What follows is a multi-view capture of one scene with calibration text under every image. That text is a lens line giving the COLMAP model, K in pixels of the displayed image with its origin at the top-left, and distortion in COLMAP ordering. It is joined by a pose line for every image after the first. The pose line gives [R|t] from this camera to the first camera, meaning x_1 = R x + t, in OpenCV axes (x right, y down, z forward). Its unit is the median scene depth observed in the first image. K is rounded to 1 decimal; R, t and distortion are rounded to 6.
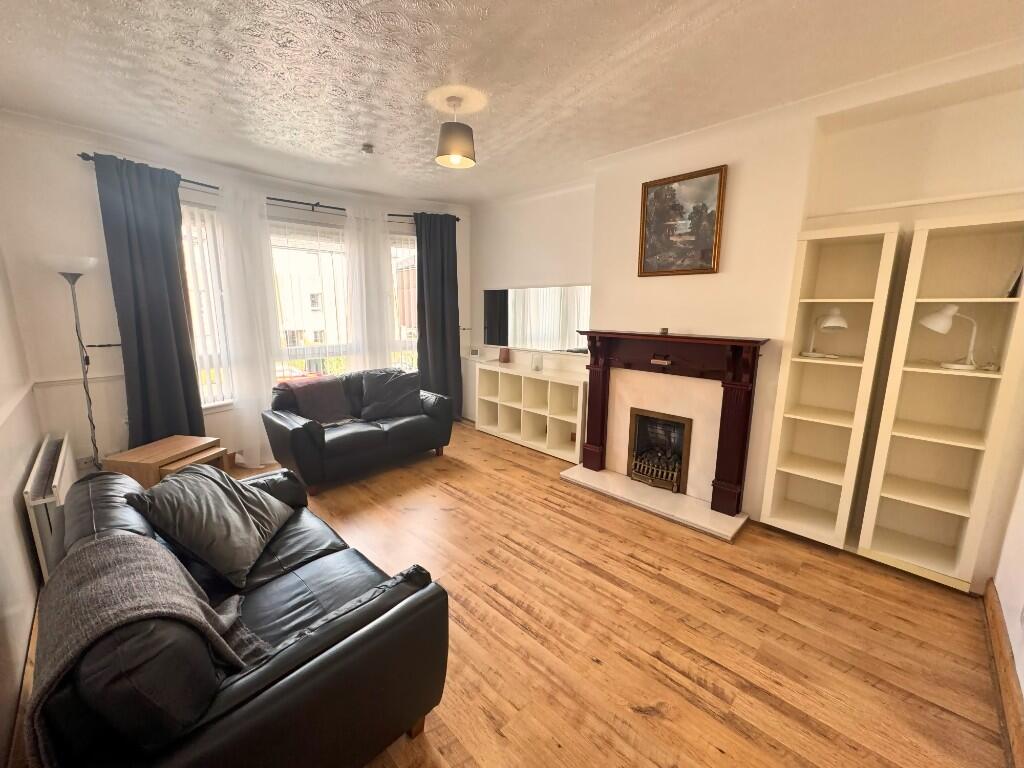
lens RADIAL K [[407.7, 0, 511.4], [0, 407.7, 380.4], [0, 0, 1]] dist [-0.000236, 0.000114]
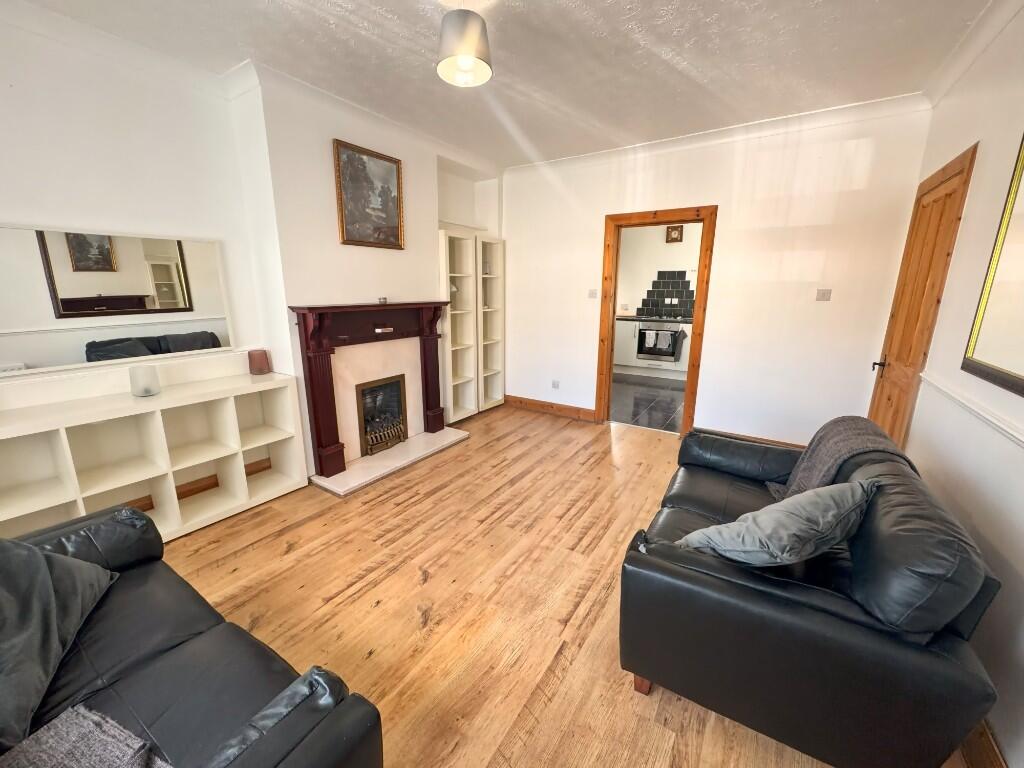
lens RADIAL K [[408.0, 0, 510.8], [0, 408.0, 381.2], [0, 0, 1]] dist [-0.000600, 0.000027]
pose [[-0.206056, -0.226876, 0.951876, -0.775408], [0.170450, 0.949559, 0.263222, -0.148998], [-0.963581, 0.216485, -0.156991, 0.918665]]
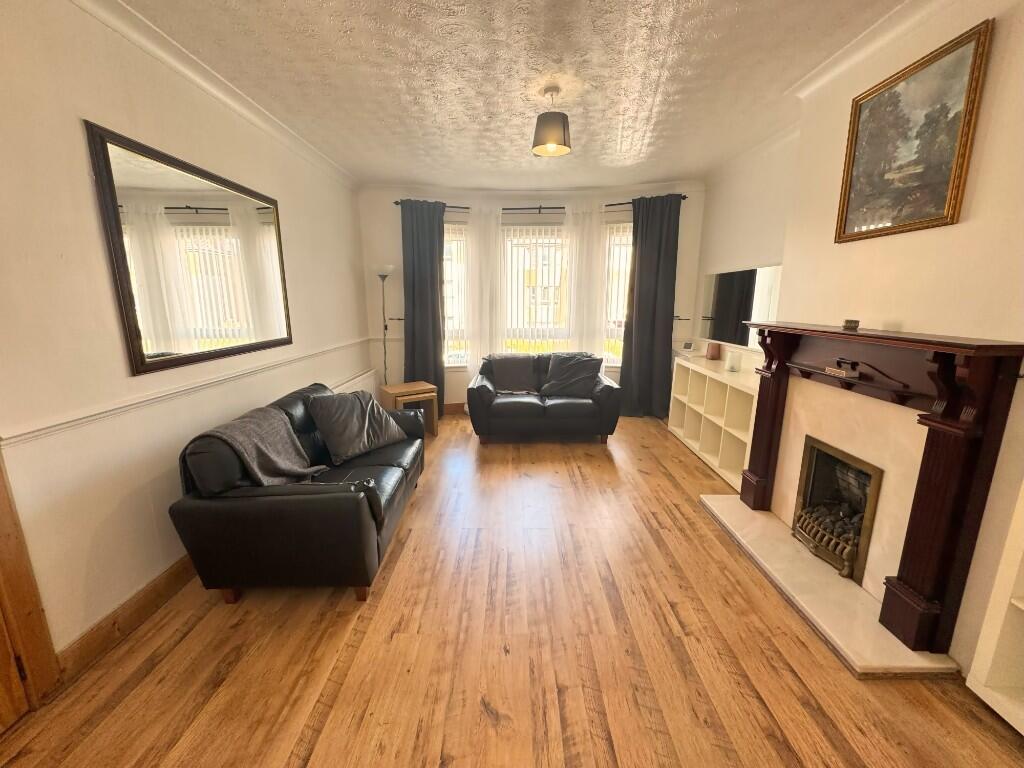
lens RADIAL K [[408.0, 0, 510.8], [0, 408.0, 381.2], [0, 0, 1]] dist [-0.000600, 0.000027]
pose [[0.700009, 0.137866, -0.700700, 0.476959], [-0.125783, 0.989651, 0.069060, -0.009621], [0.702969, 0.039794, 0.710106, 0.170046]]
